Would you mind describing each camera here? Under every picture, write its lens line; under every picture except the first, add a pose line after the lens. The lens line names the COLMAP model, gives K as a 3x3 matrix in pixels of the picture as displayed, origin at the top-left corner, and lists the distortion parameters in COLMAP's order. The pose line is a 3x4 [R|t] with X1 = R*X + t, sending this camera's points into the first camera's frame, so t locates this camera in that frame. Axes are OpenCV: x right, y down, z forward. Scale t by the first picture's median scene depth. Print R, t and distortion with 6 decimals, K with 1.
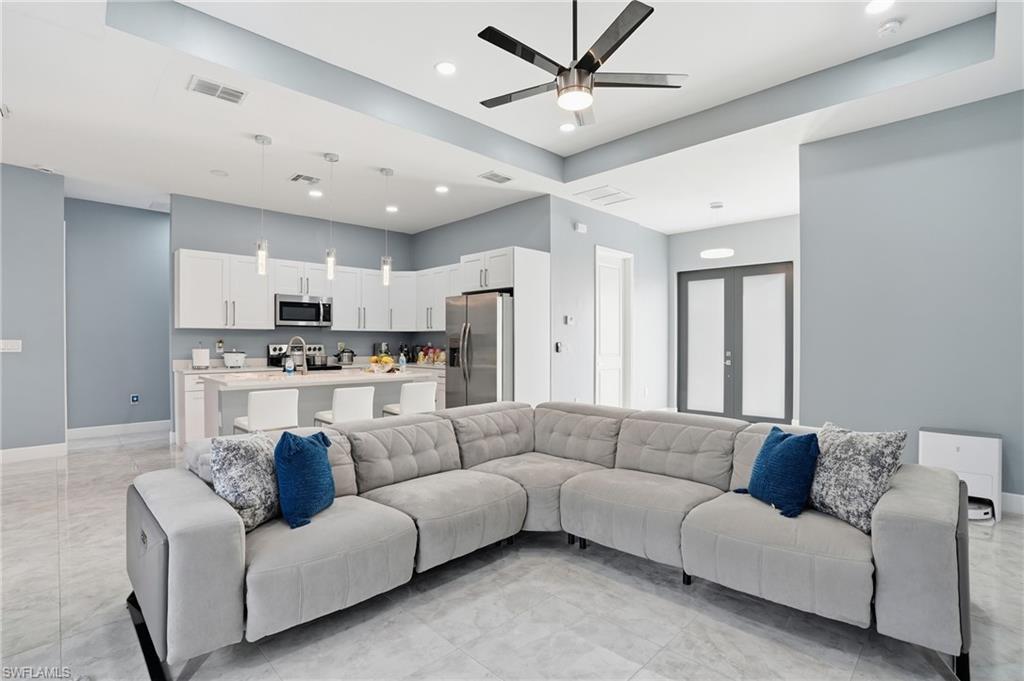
lens RADIAL K [[480.2, 0, 510.6], [0, 480.2, 342.5], [0, 0, 1]] dist [-0.074286, 0.027949]
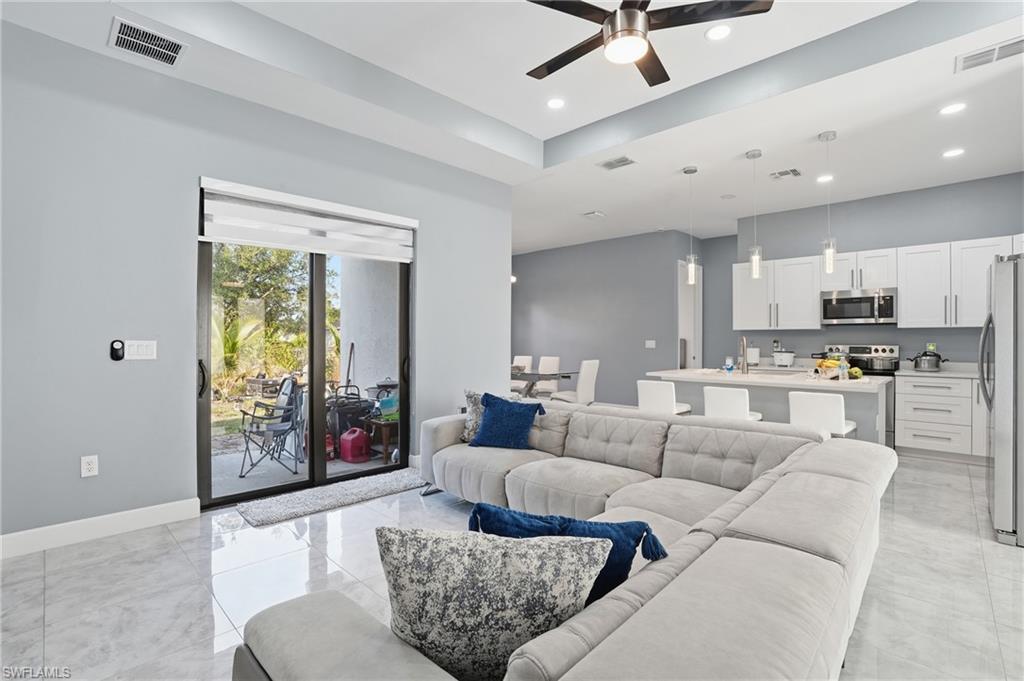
lens RADIAL K [[476.6, 0, 509.3], [0, 476.6, 334.5], [0, 0, 1]] dist [-0.070438, 0.027334]
pose [[0.020468, -0.013810, -0.999695, 0.413810], [-0.004942, 0.999891, -0.013914, -0.000209], [0.999778, 0.005225, 0.020398, 0.340464]]
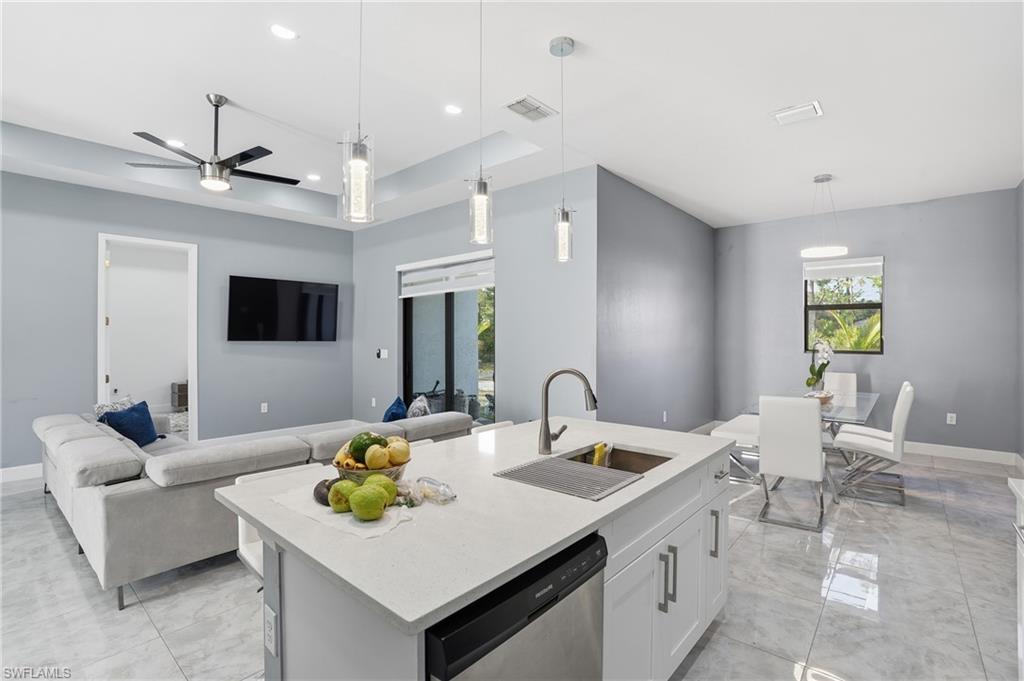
lens RADIAL K [[476.6, 0, 509.3], [0, 476.6, 334.5], [0, 0, 1]] dist [-0.070438, 0.027334]
pose [[-0.997130, 0.001858, -0.075687, -0.267856], [0.001688, 0.999996, 0.002314, -0.033945], [0.075691, 0.002179, -0.997129, 1.049823]]
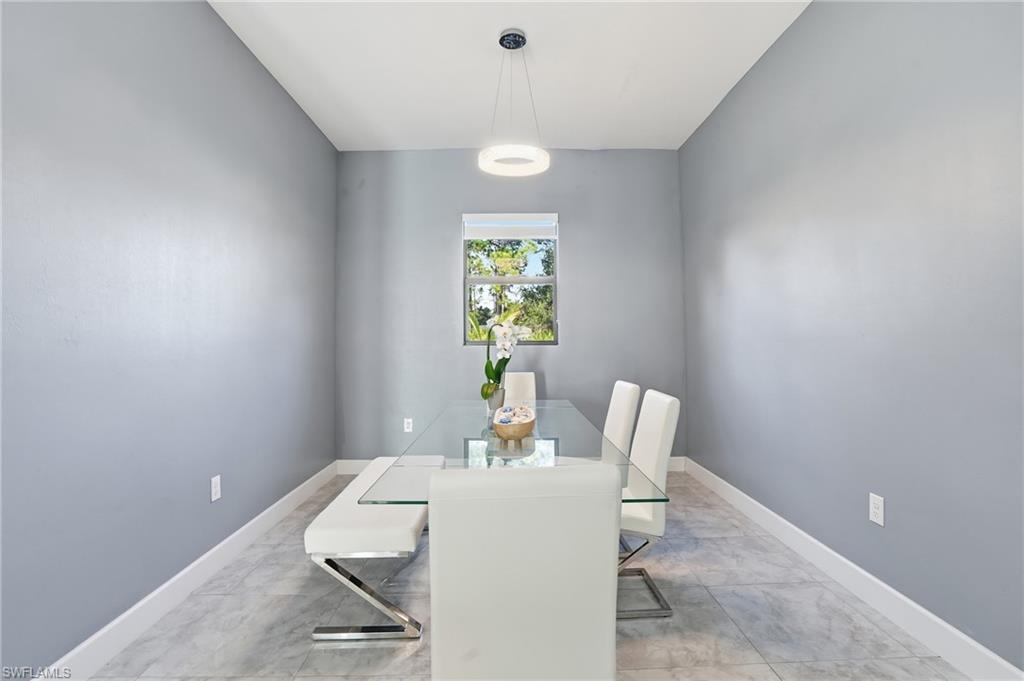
lens RADIAL K [[476.6, 0, 509.3], [0, 476.6, 334.5], [0, 0, 1]] dist [-0.070438, 0.027334]
pose [[-0.695934, -0.000804, -0.718105, -0.518369], [0.005518, 0.999964, -0.006468, -0.002597], [0.718084, -0.008464, -0.695905, 0.637822]]
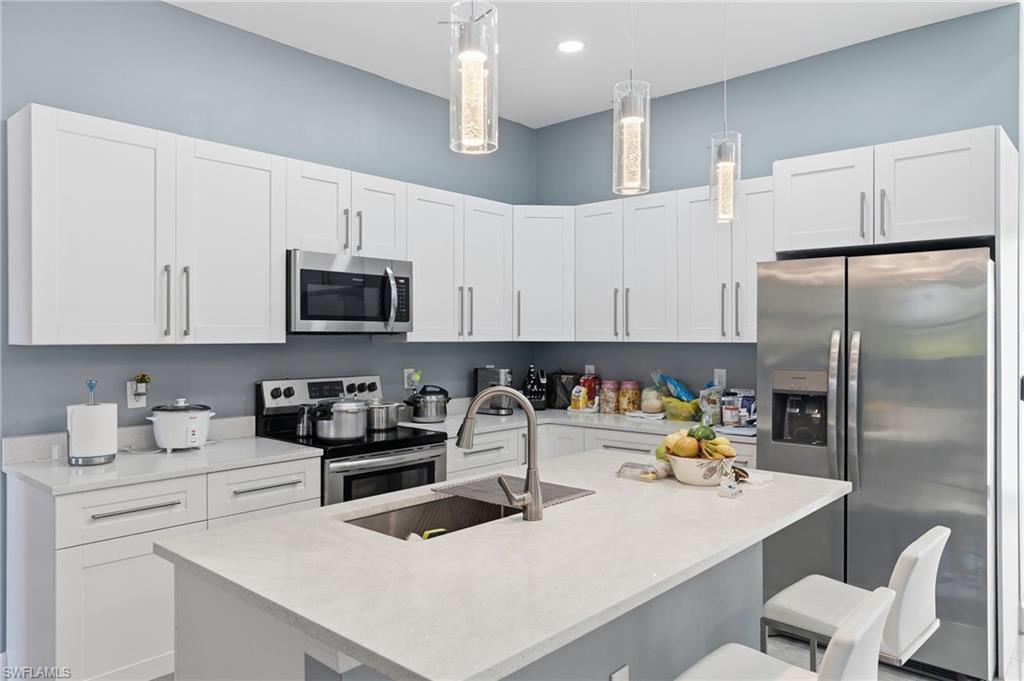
lens RADIAL K [[702.3, 0, 512.0], [0, 702.3, 340.5], [0, 0, 1]] dist [-0.003859, -0.001631]
pose [[0.997659, -0.000612, 0.068383, -0.346689], [0.000355, 0.999993, 0.003775, -0.031034], [-0.068384, -0.003741, 0.997652, 0.412691]]
